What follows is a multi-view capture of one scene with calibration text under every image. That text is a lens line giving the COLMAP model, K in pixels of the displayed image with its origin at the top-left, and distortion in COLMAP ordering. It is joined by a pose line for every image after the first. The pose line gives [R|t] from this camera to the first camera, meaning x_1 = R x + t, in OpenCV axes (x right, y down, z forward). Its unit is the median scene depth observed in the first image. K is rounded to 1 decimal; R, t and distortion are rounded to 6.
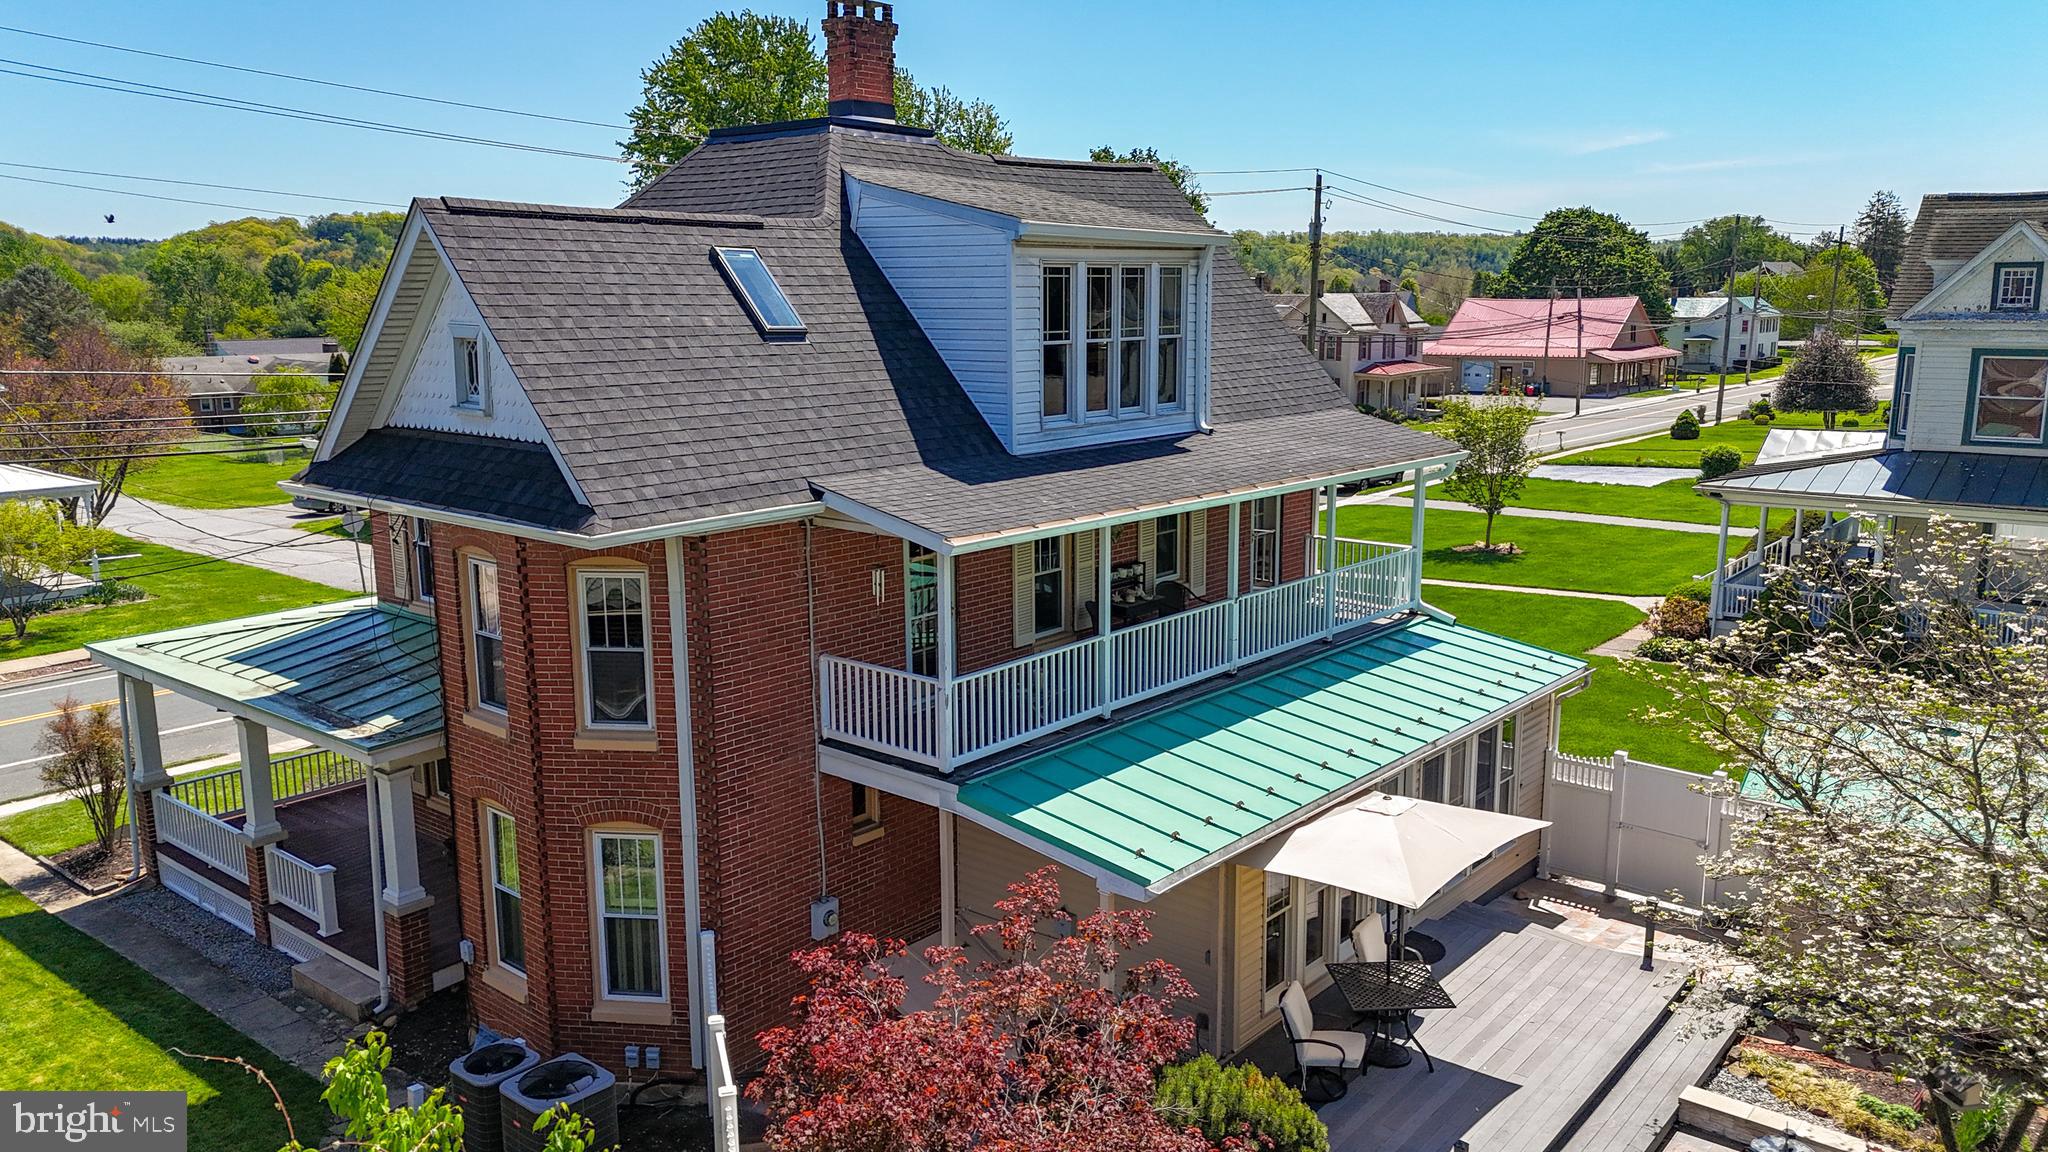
lens RADIAL K [[1487.1, 0, 1024.0], [0, 1487.1, 576.0], [0, 0, 1]] dist [0.130477, -0.145112]
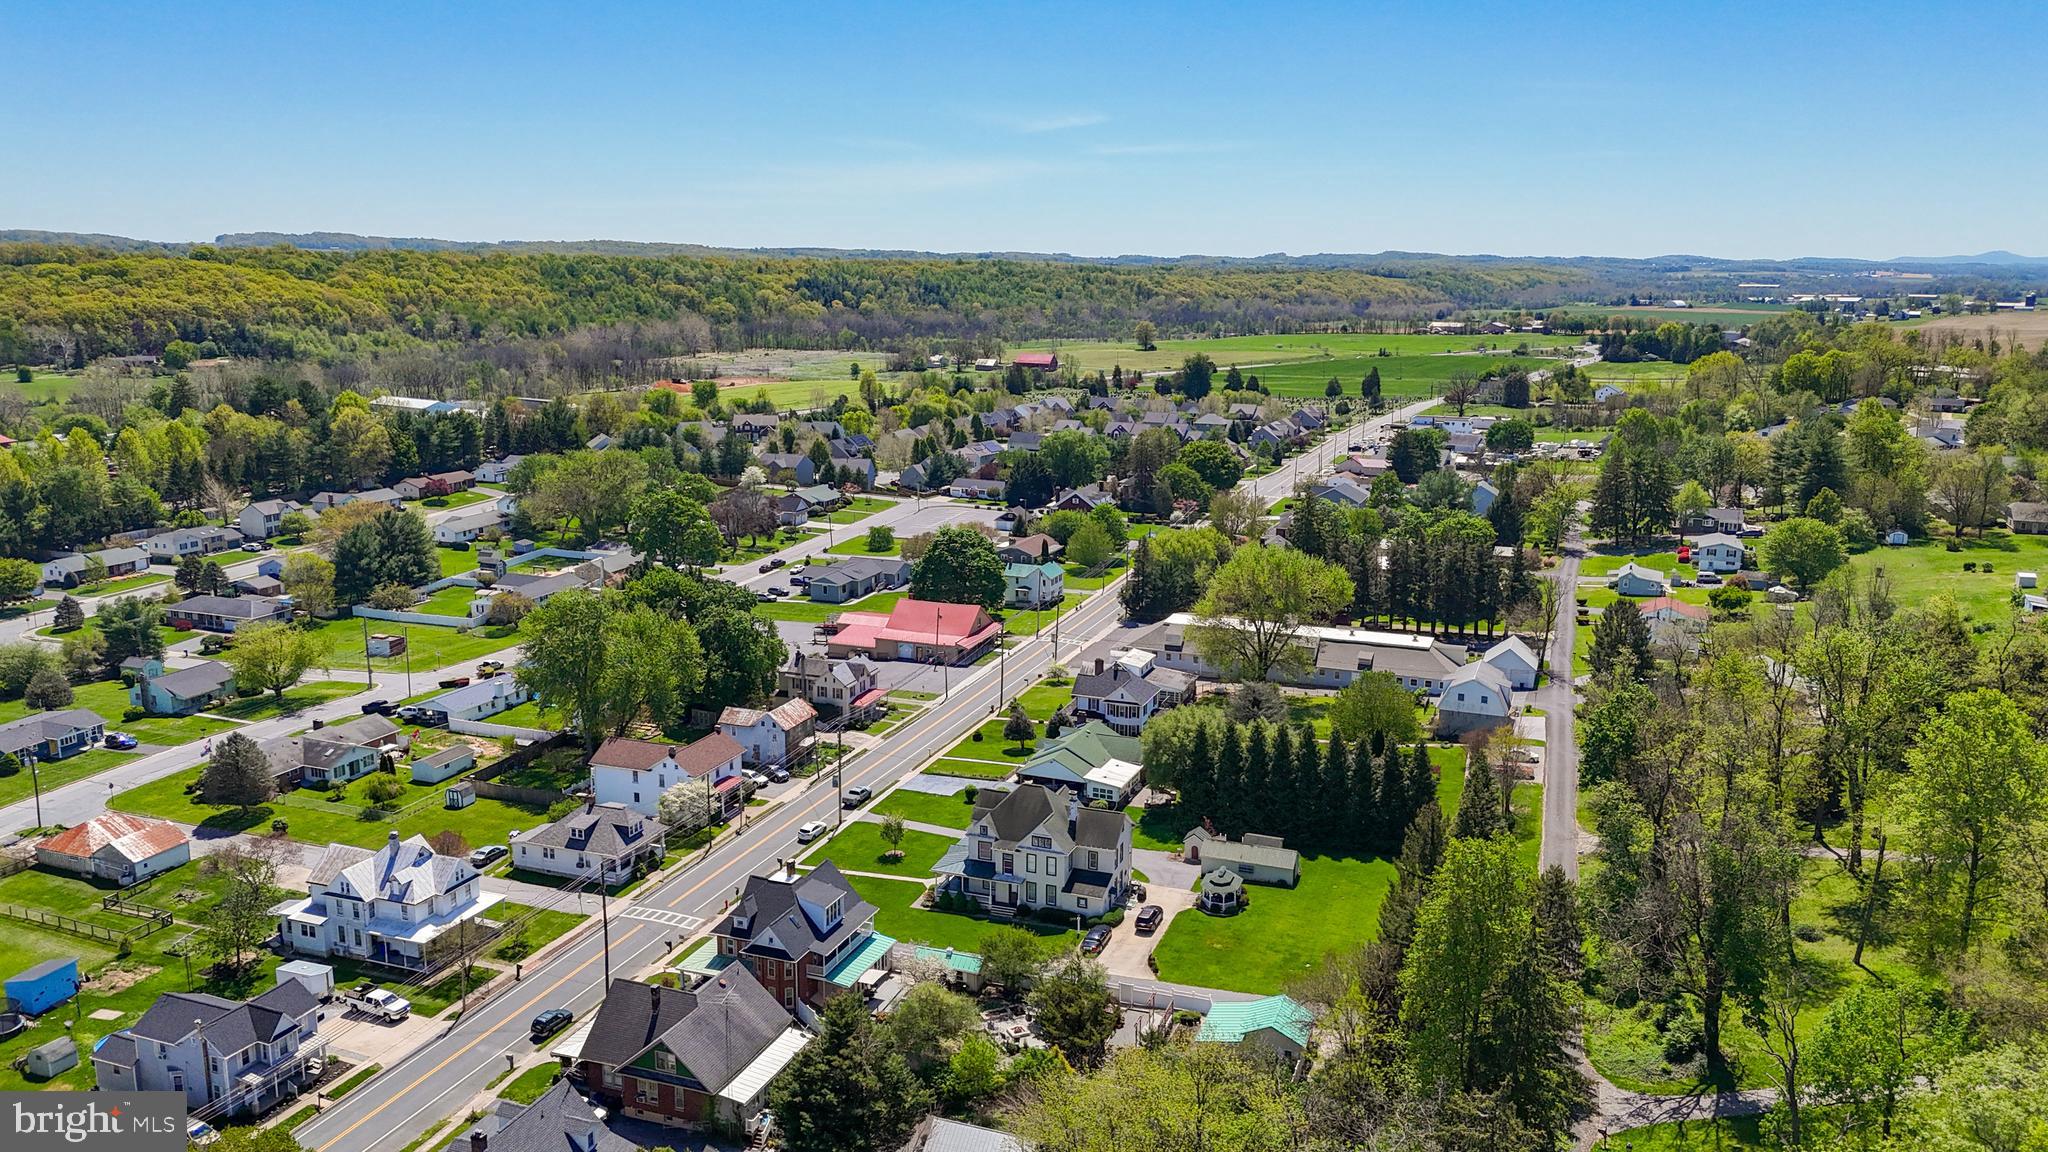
lens RADIAL K [[1495.7, 0, 1032.5], [0, 1495.7, 573.4], [0, 0, 1]] dist [0.082067, -0.071551]
pose [[0.938030, -0.055296, 0.342115, -1.575297], [0.049820, 0.998451, 0.024780, -2.099211], [-0.342955, -0.006200, 0.939331, -6.803944]]
